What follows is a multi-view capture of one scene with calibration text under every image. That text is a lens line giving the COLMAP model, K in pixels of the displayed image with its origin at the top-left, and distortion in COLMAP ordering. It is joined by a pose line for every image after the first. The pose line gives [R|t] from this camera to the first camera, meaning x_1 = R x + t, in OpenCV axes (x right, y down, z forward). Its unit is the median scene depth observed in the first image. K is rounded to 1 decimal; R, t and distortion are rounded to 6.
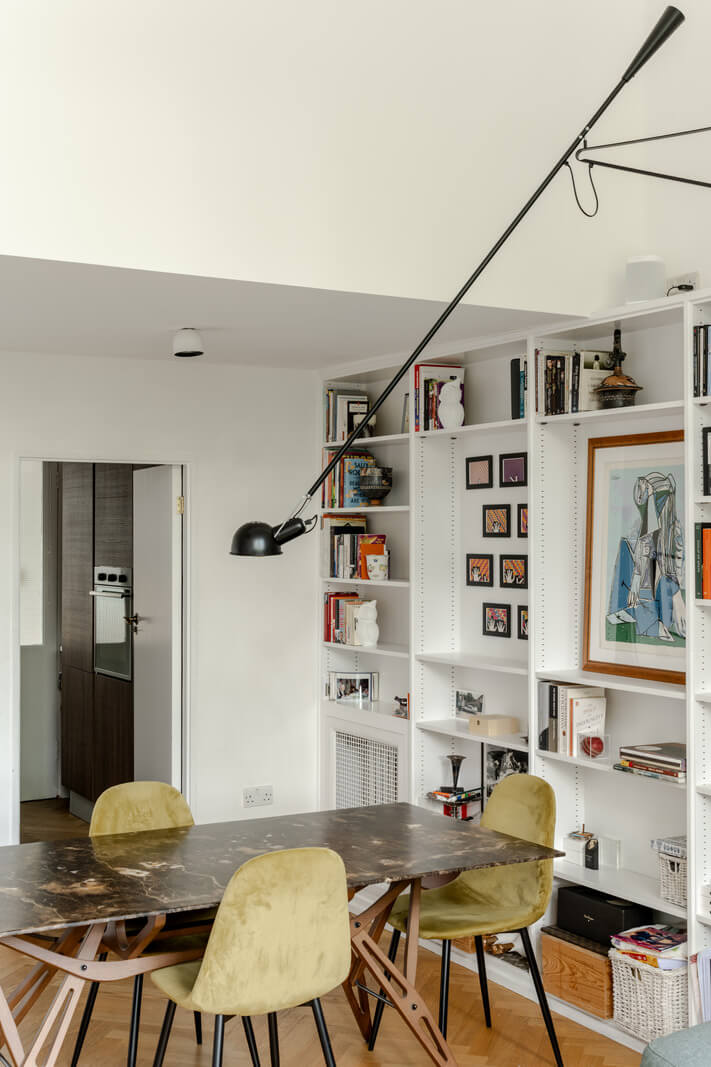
lens RADIAL K [[1407.9, 0, 355.3], [0, 1407.9, 513.1], [0, 0, 1]] dist [-0.001611, 0.040078]
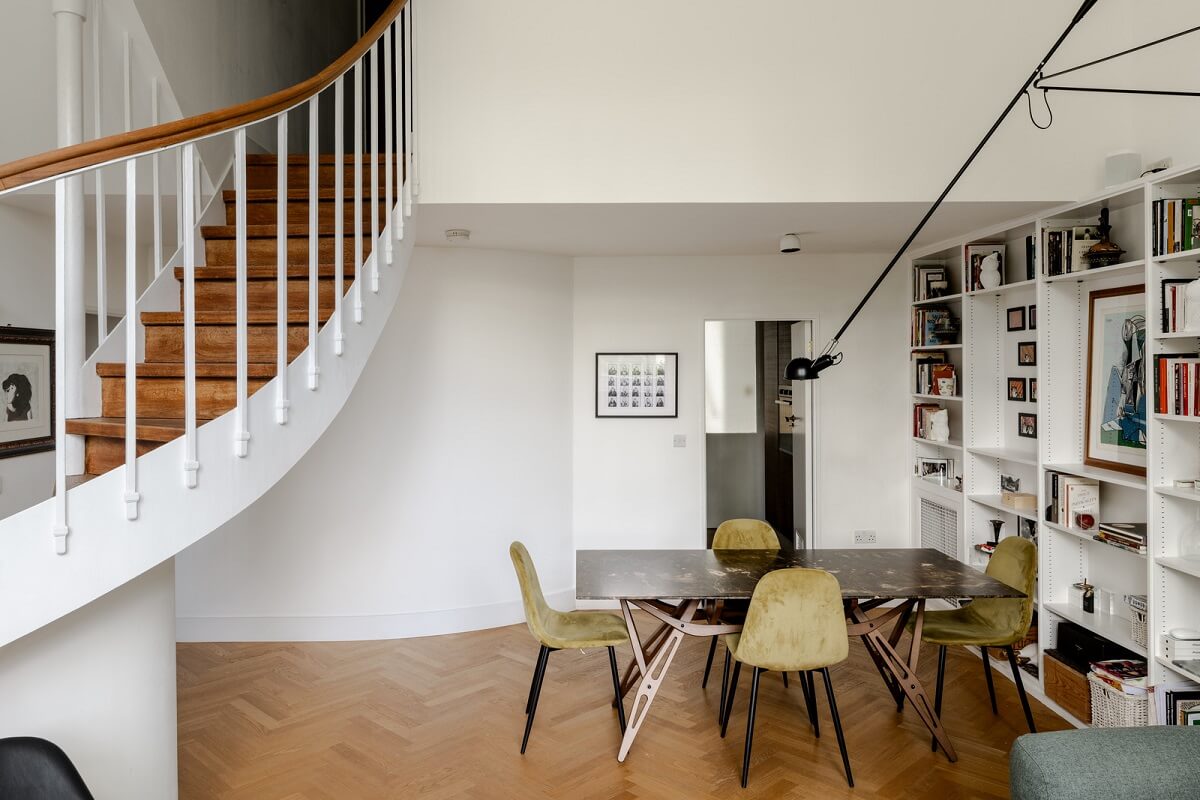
lens RADIAL K [[870.5, 0, 553.8], [0, 870.5, 370.3], [0, 0, 1]] dist [0.002593, -0.001720]
pose [[0.861699, -0.004338, -0.507401, 0.149702], [0.015690, 0.999713, 0.018098, -0.001149], [0.507177, -0.023556, 0.861520, 0.029250]]
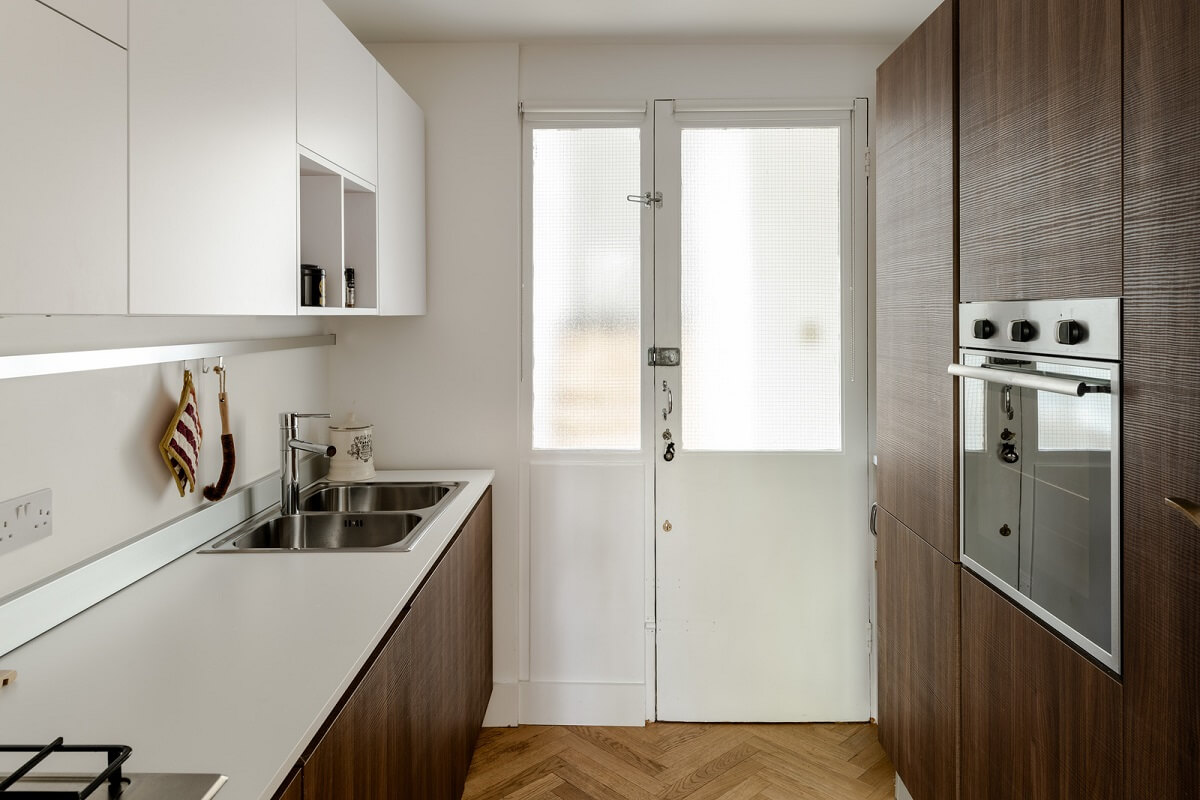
lens RADIAL K [[820.8, 0, 599.2], [0, 820.8, 411.1], [0, 0, 1]] dist [-0.001124, -0.002315]
pose [[0.864056, 0.022156, -0.502907, -0.240900], [0.048740, 0.990655, 0.127385, 0.051740], [0.501030, -0.134579, 0.854902, 1.149159]]
